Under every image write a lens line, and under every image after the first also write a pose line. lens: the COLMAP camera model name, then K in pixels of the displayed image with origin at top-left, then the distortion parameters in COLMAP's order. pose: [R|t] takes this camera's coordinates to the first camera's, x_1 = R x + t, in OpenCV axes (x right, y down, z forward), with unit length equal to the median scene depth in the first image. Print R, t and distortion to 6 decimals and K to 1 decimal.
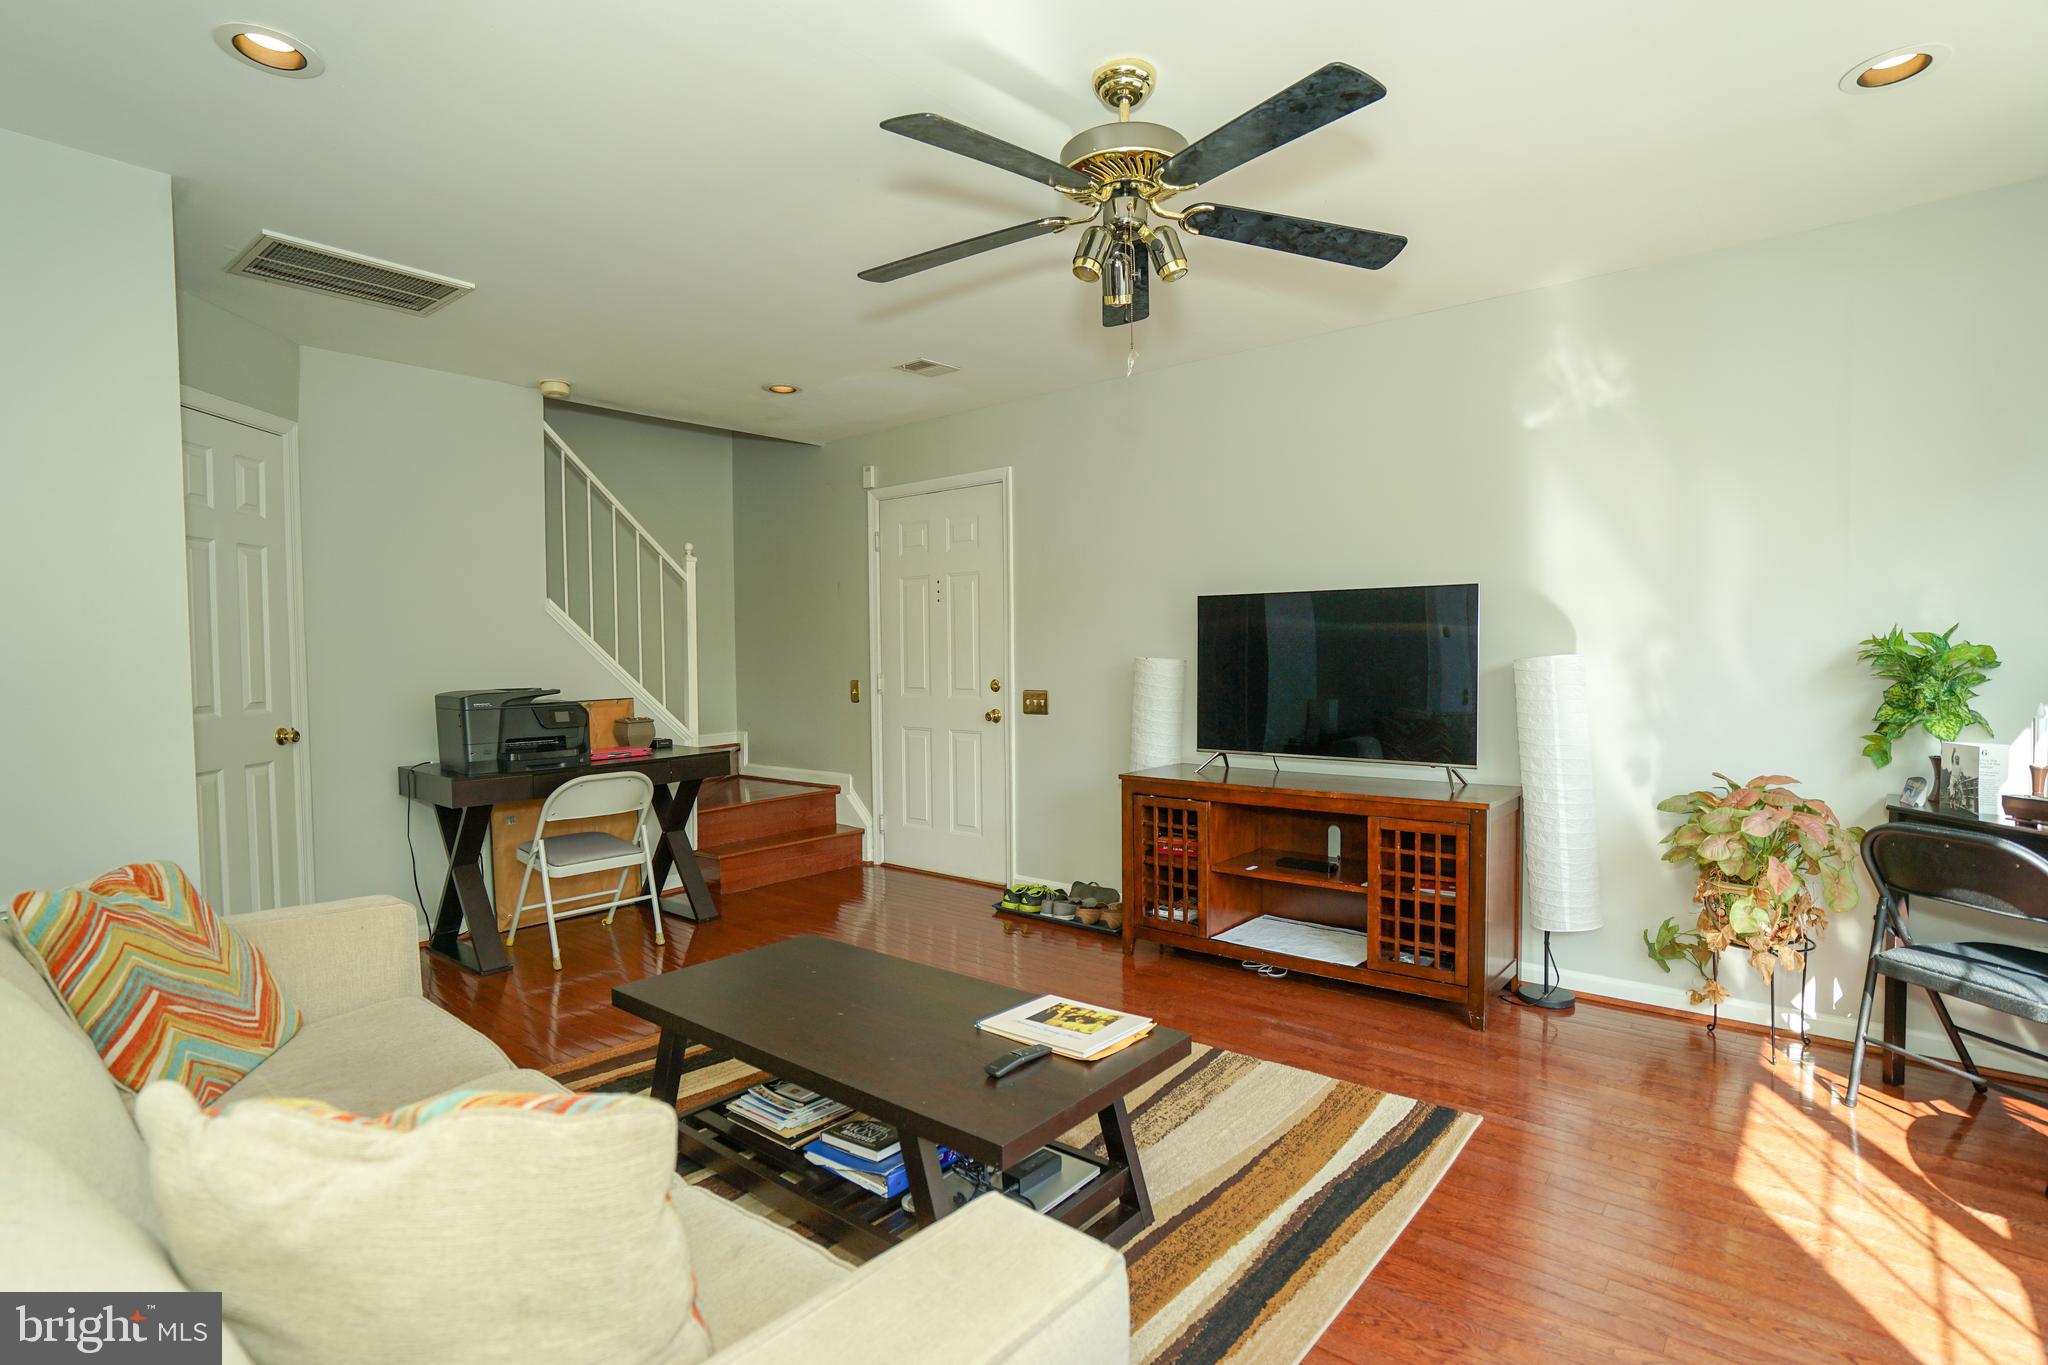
lens RADIAL K [[1018.7, 0, 1025.7], [0, 1018.7, 671.4], [0, 0, 1]] dist [-0.016238, 0.000047]
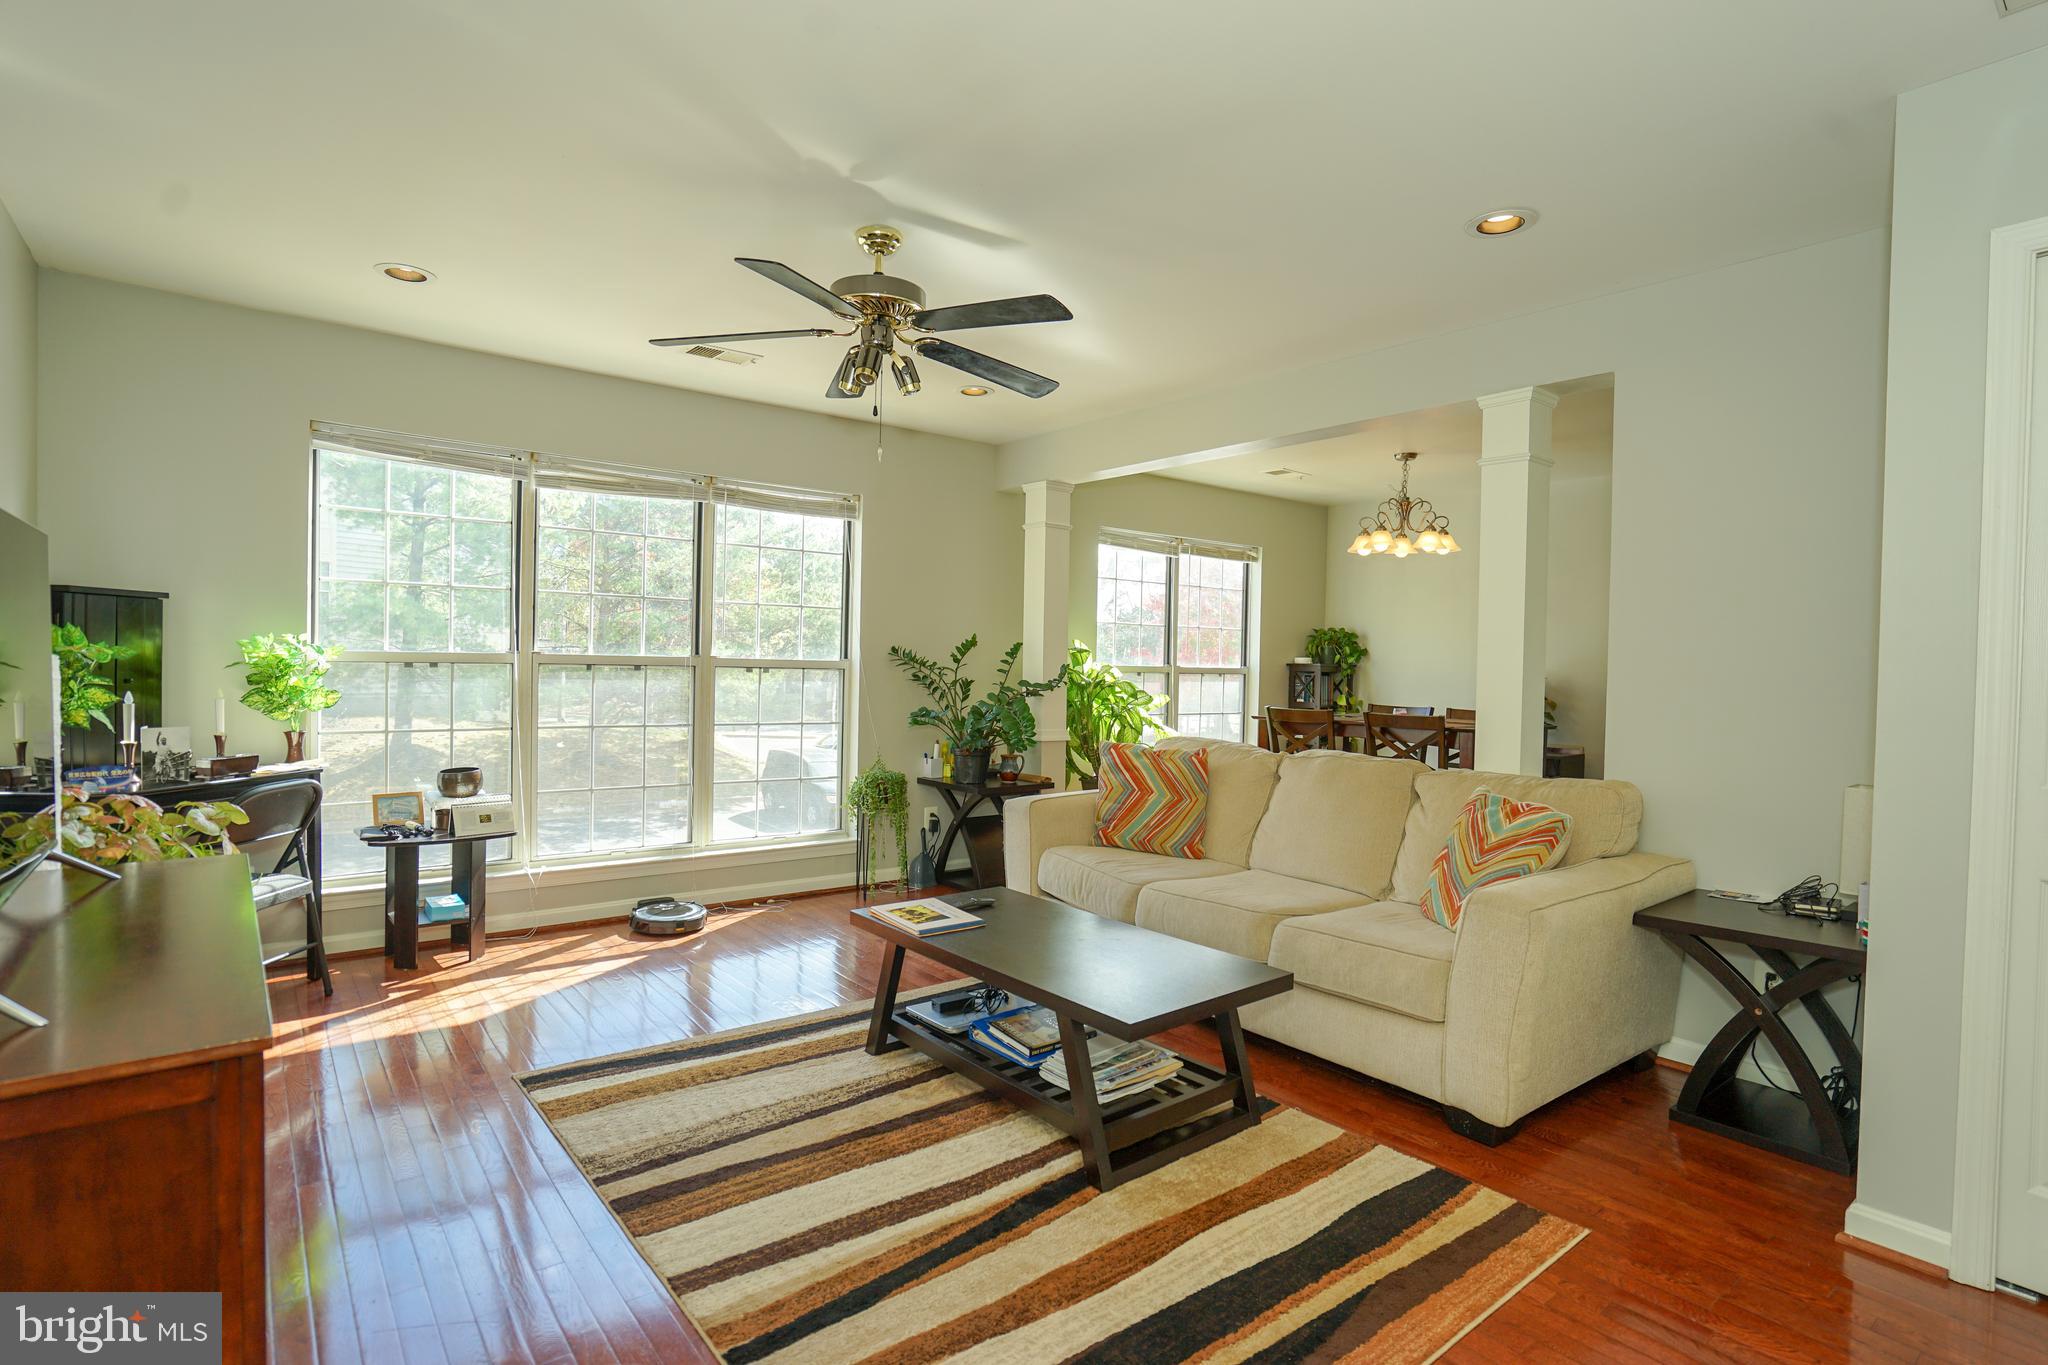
lens RADIAL K [[1018.7, 0, 1025.7], [0, 1018.7, 671.4], [0, 0, 1]] dist [-0.016238, 0.000047]
pose [[-0.979591, -0.010228, 0.200742, -0.210986], [-0.005300, 0.999672, 0.025069, -0.021868], [-0.200933, 0.023494, -0.979323, 1.290256]]
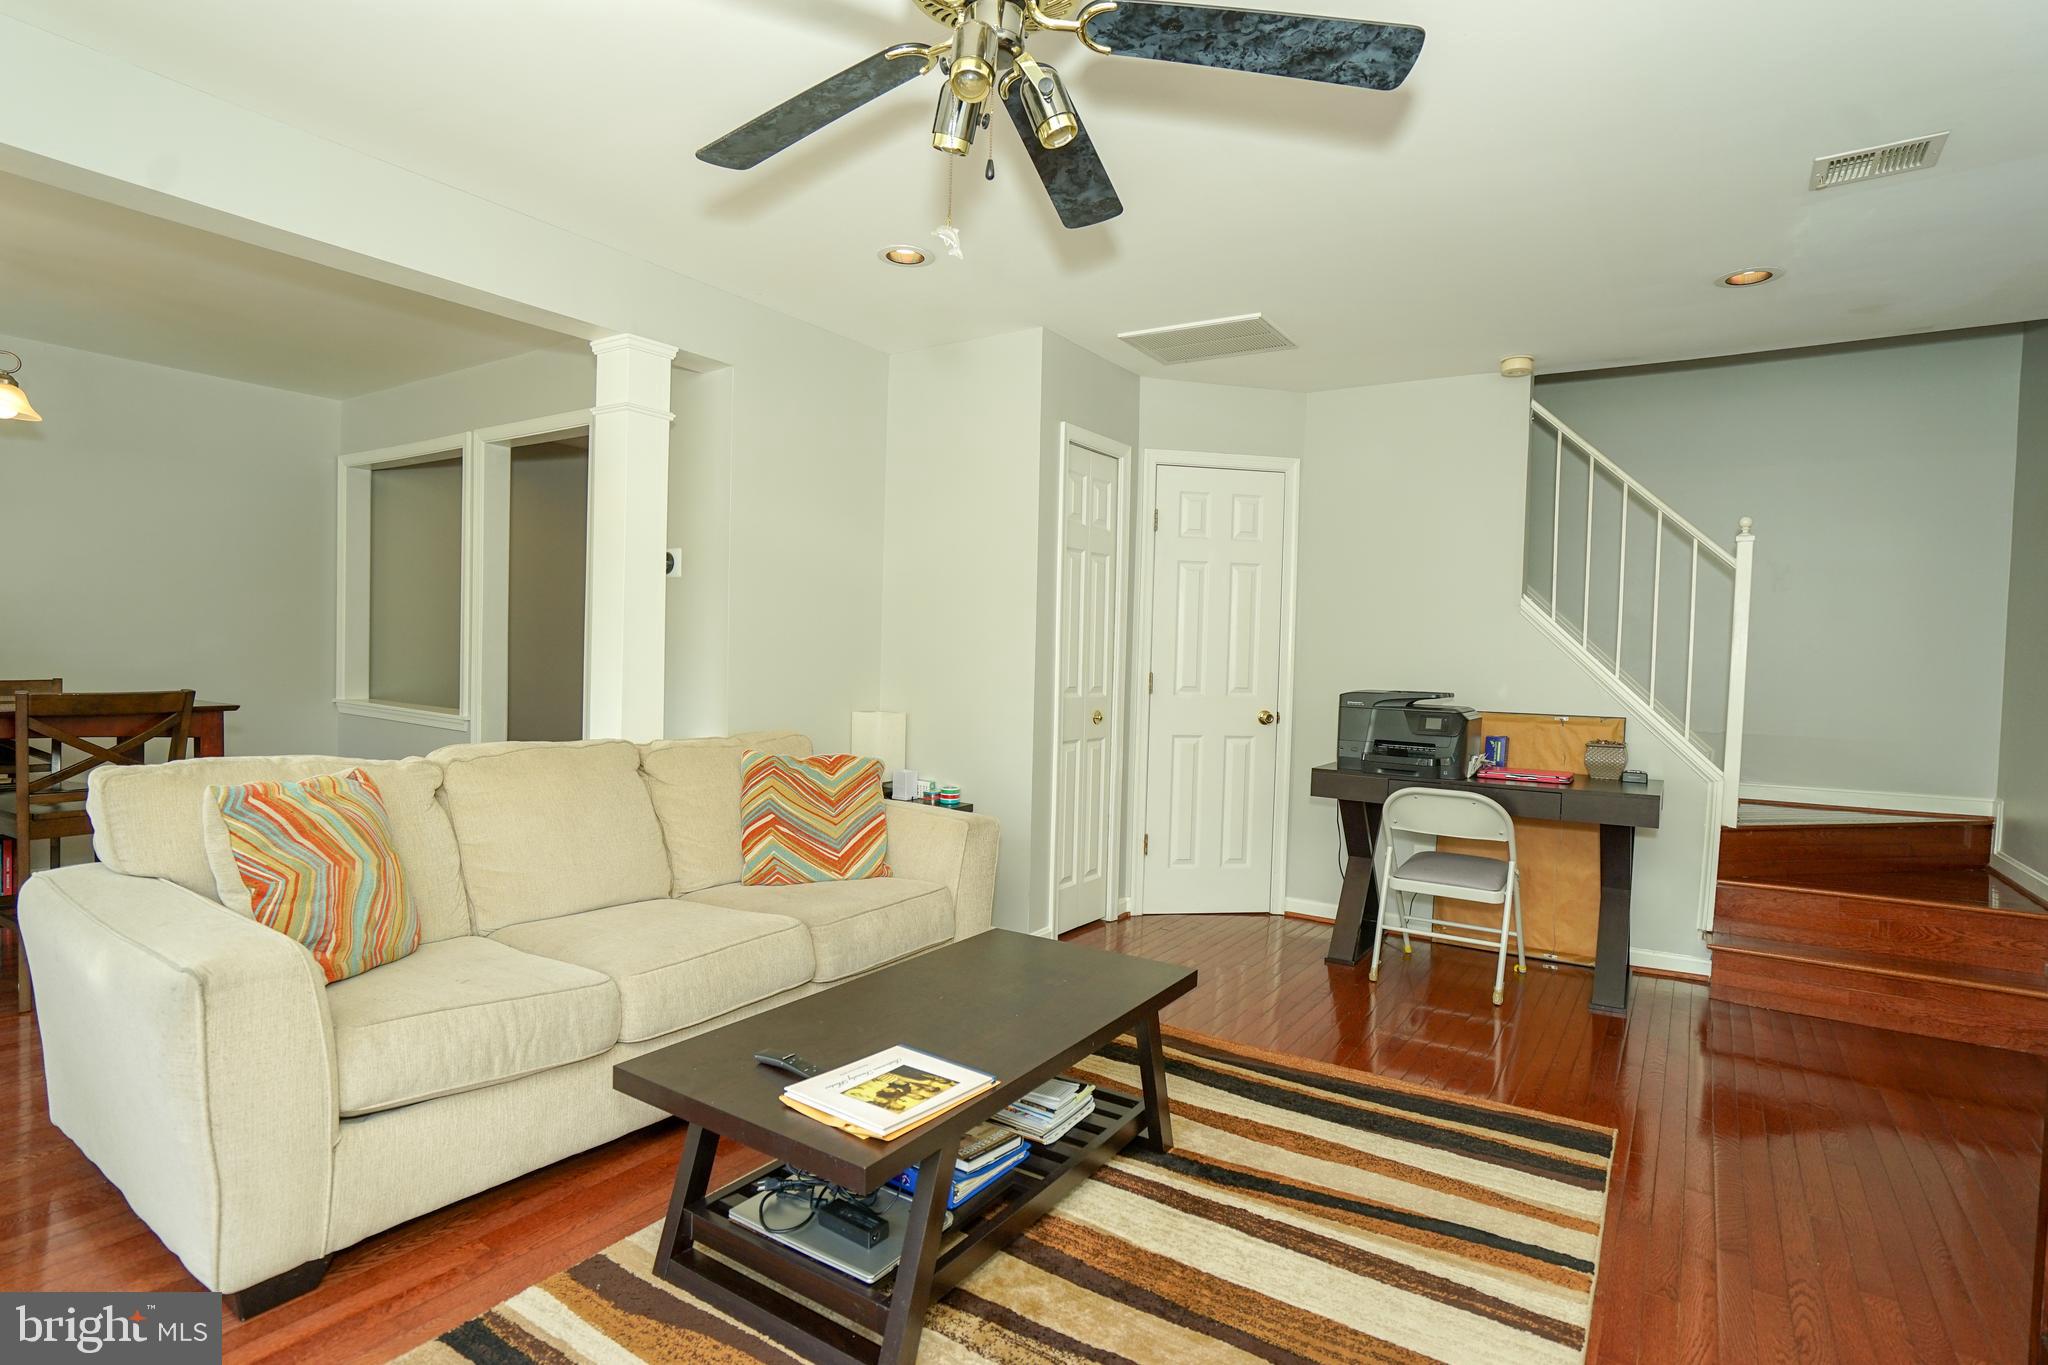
lens RADIAL K [[1037.1, 0, 1024.0], [0, 1037.1, 682.5], [0, 0, 1]] dist [-0.002924, 0.000394]
pose [[0.114727, 0.045512, -0.992354, 0.472170], [-0.053130, 0.997801, 0.039619, -0.011954], [0.991975, 0.048179, 0.116892, 0.534377]]
